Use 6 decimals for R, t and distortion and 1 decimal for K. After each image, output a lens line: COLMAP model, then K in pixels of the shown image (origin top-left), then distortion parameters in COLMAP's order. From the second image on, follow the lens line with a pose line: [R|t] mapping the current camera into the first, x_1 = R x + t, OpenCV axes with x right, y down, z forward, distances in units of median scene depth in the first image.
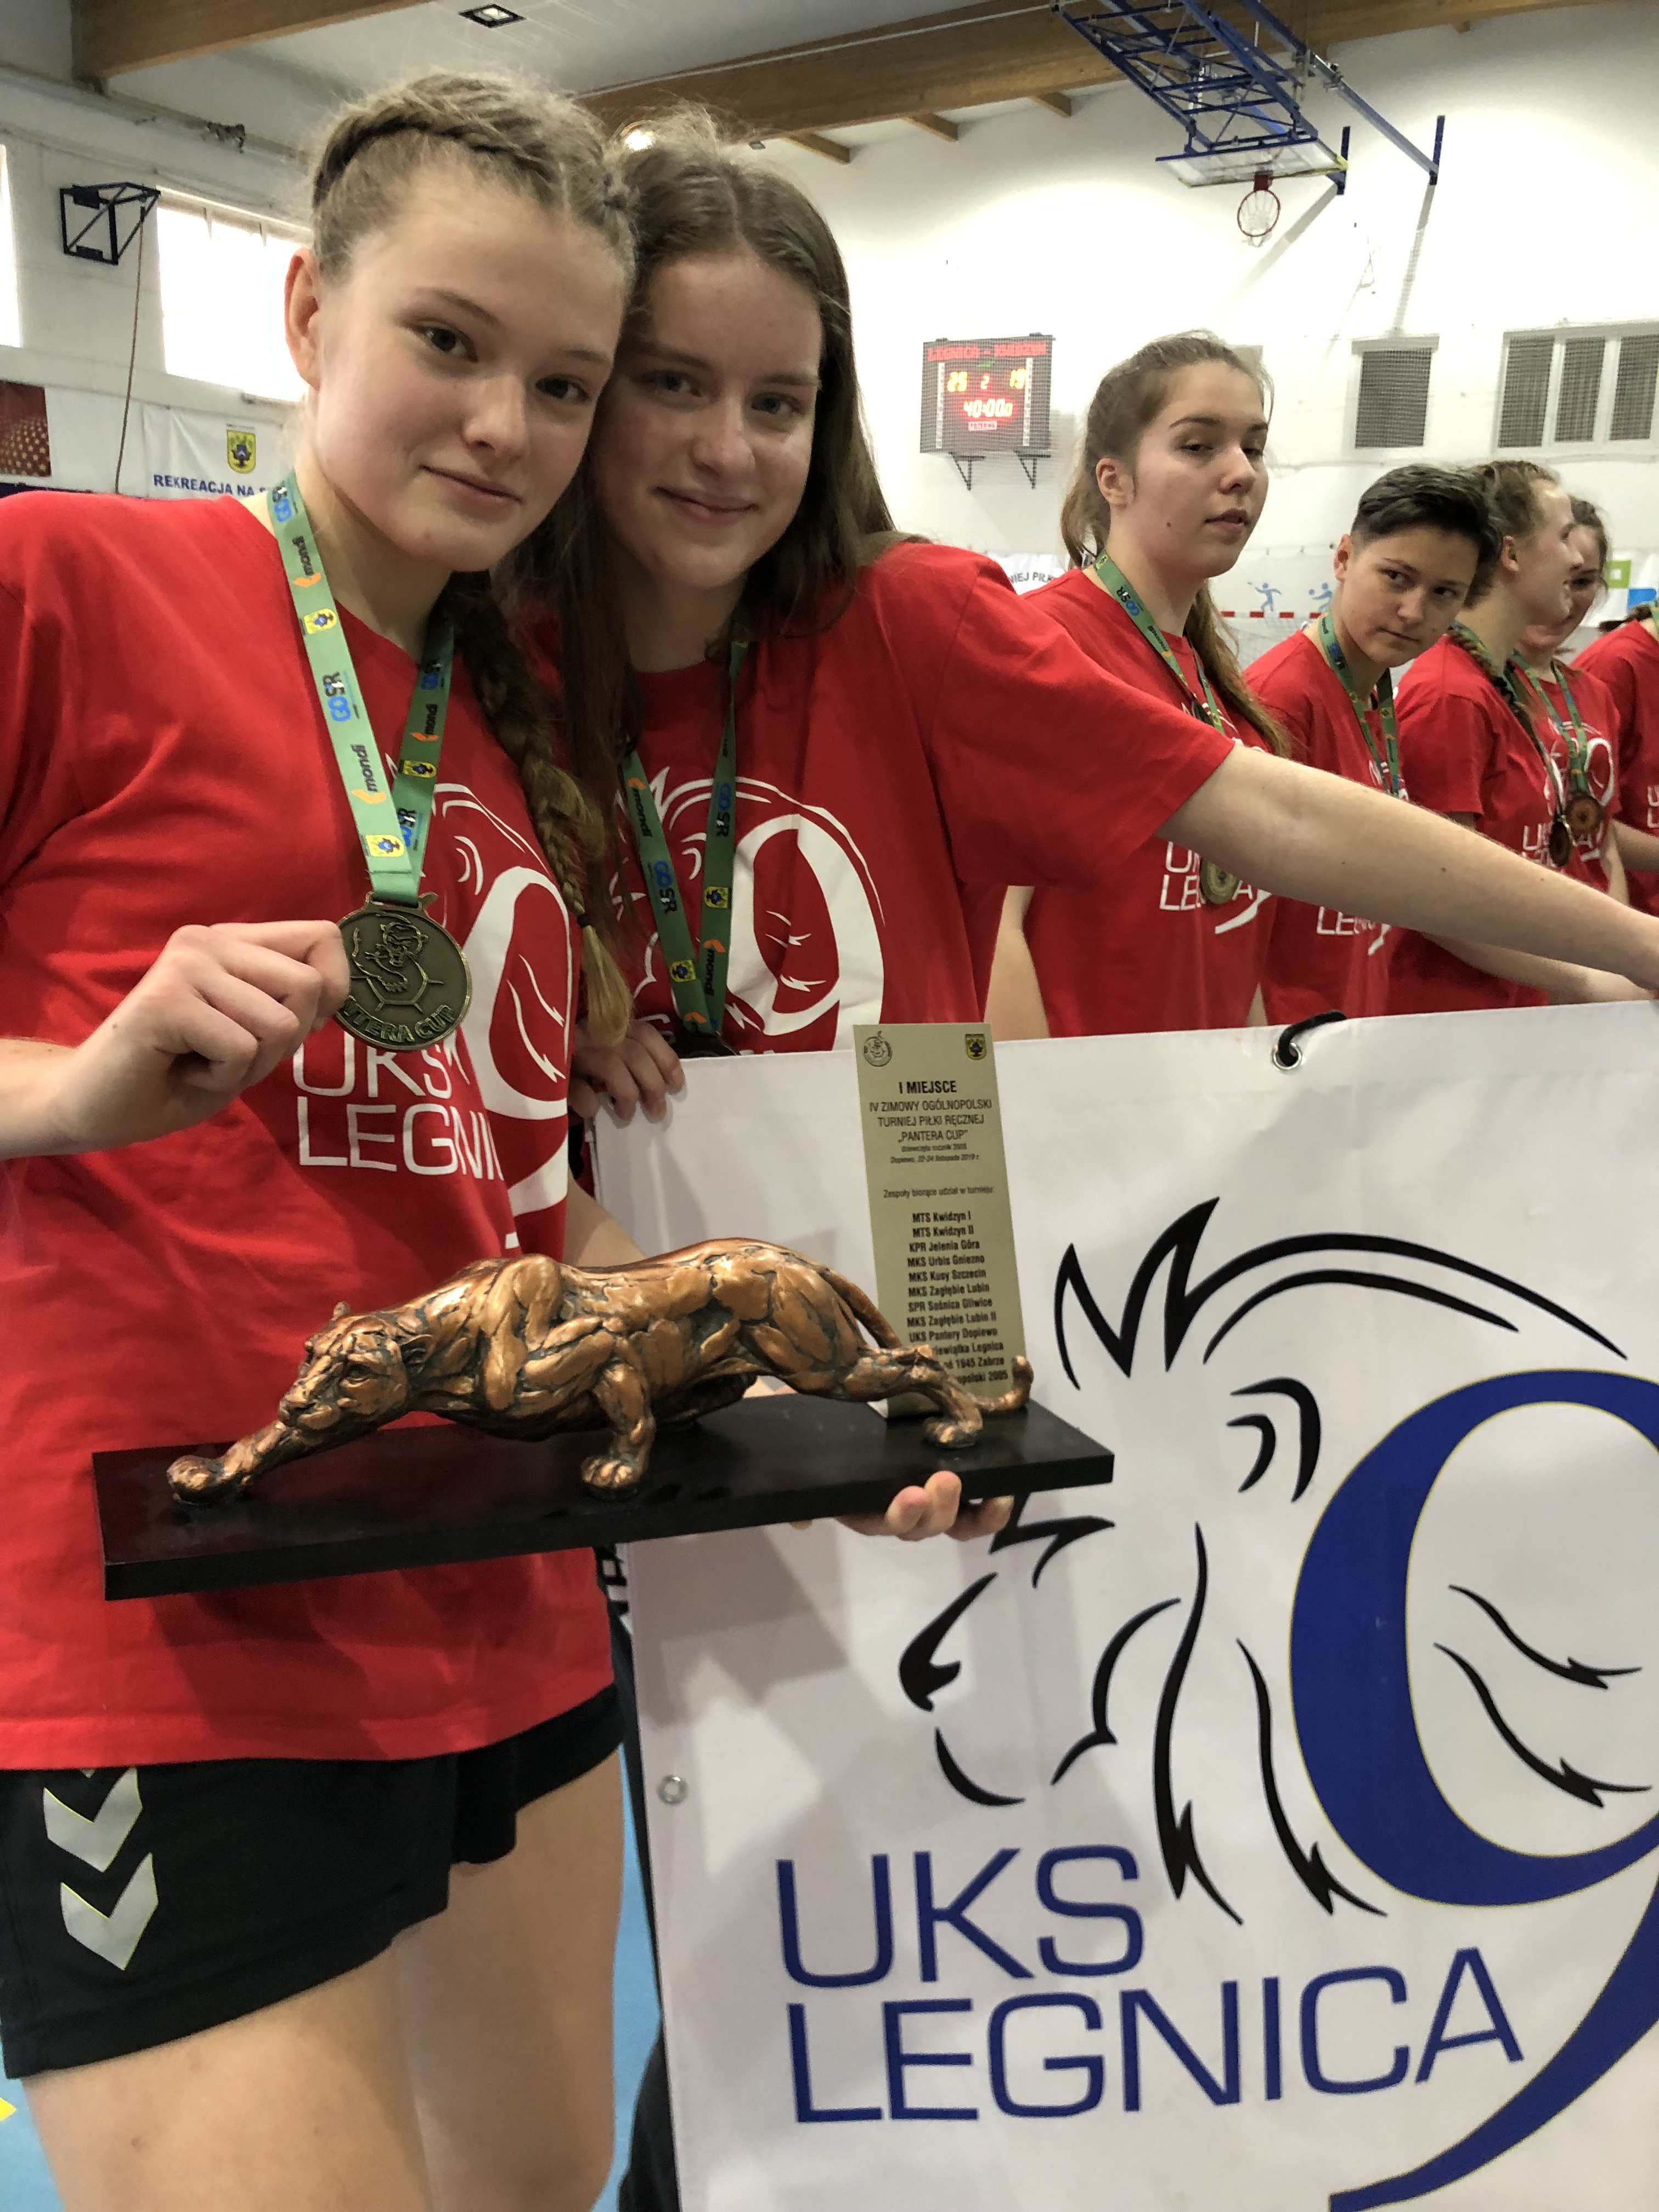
lens RADIAL K [[1794.3, 0, 829.5], [0, 1794.3, 1106.0], [0, 0, 1]] dist [-0.037071, 0.064257]
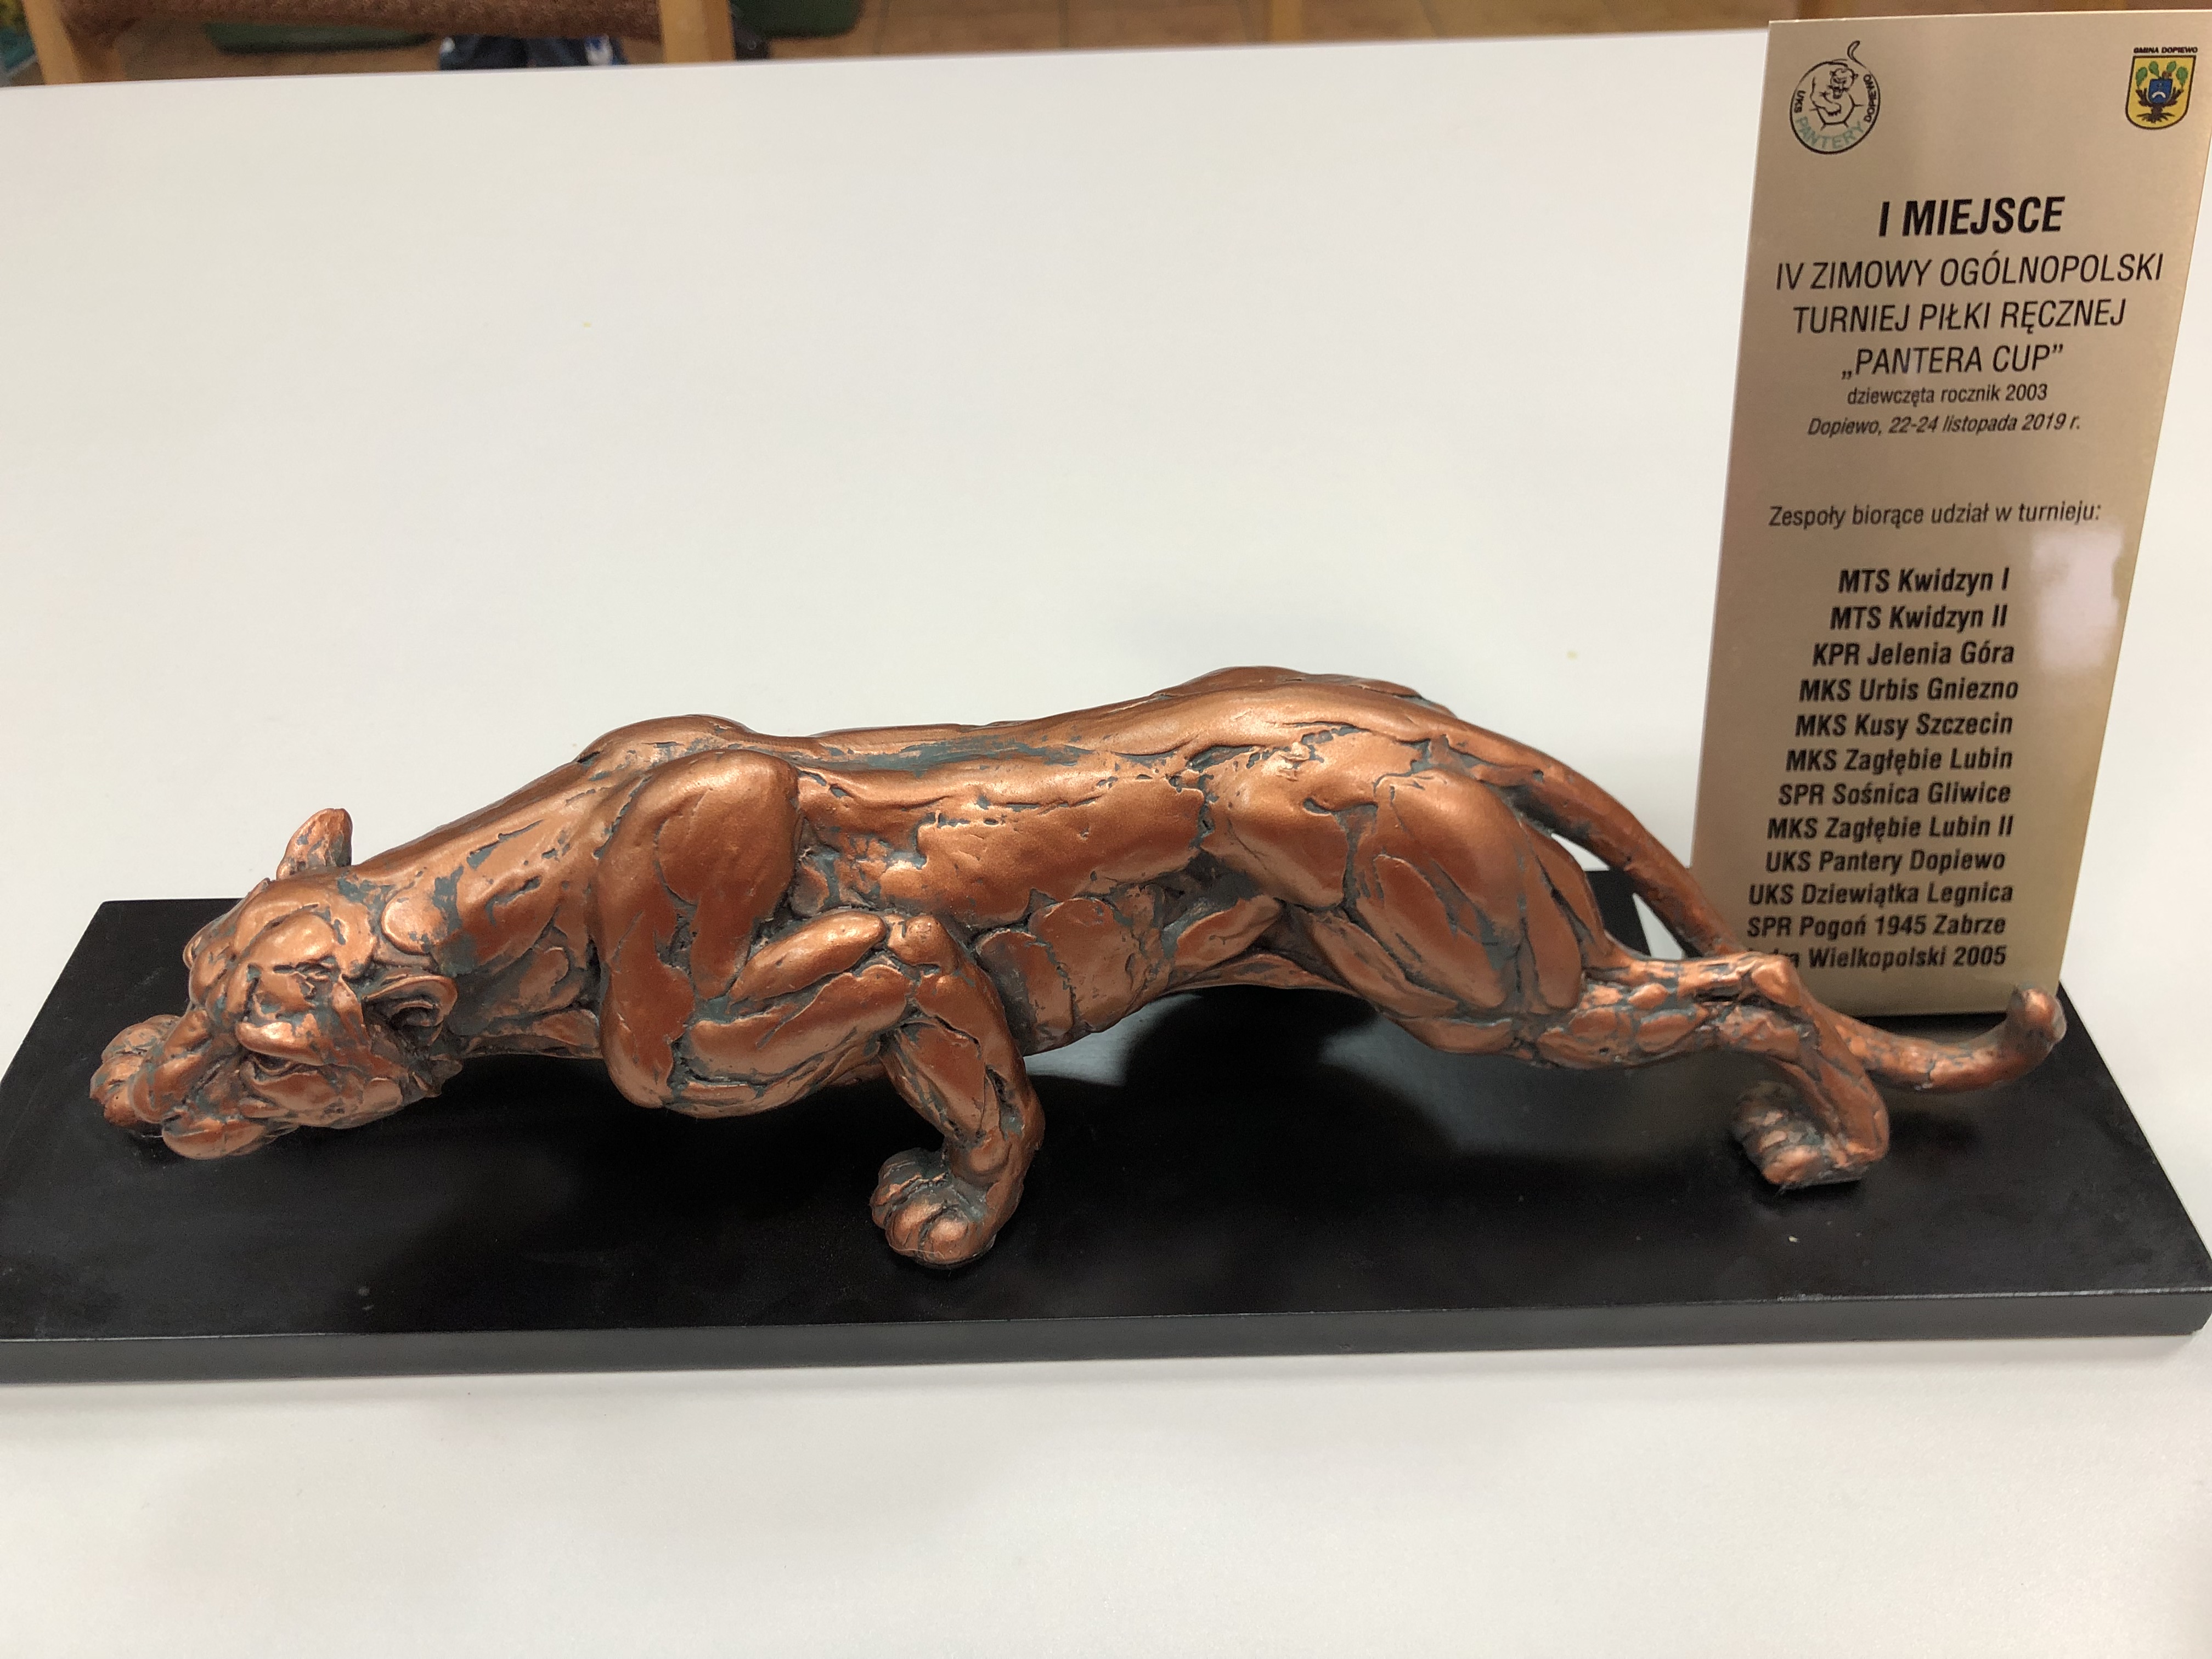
lens RADIAL K [[1794.3, 0, 1106.0], [0, 1794.3, 829.5], [0, 0, 1]] dist [-0.037071, 0.064257]
pose [[0.917332, 0.200713, -0.343827, 0.044338], [0.009385, 0.852476, 0.522682, -0.093377], [0.398013, -0.482699, 0.780120, 0.609809]]
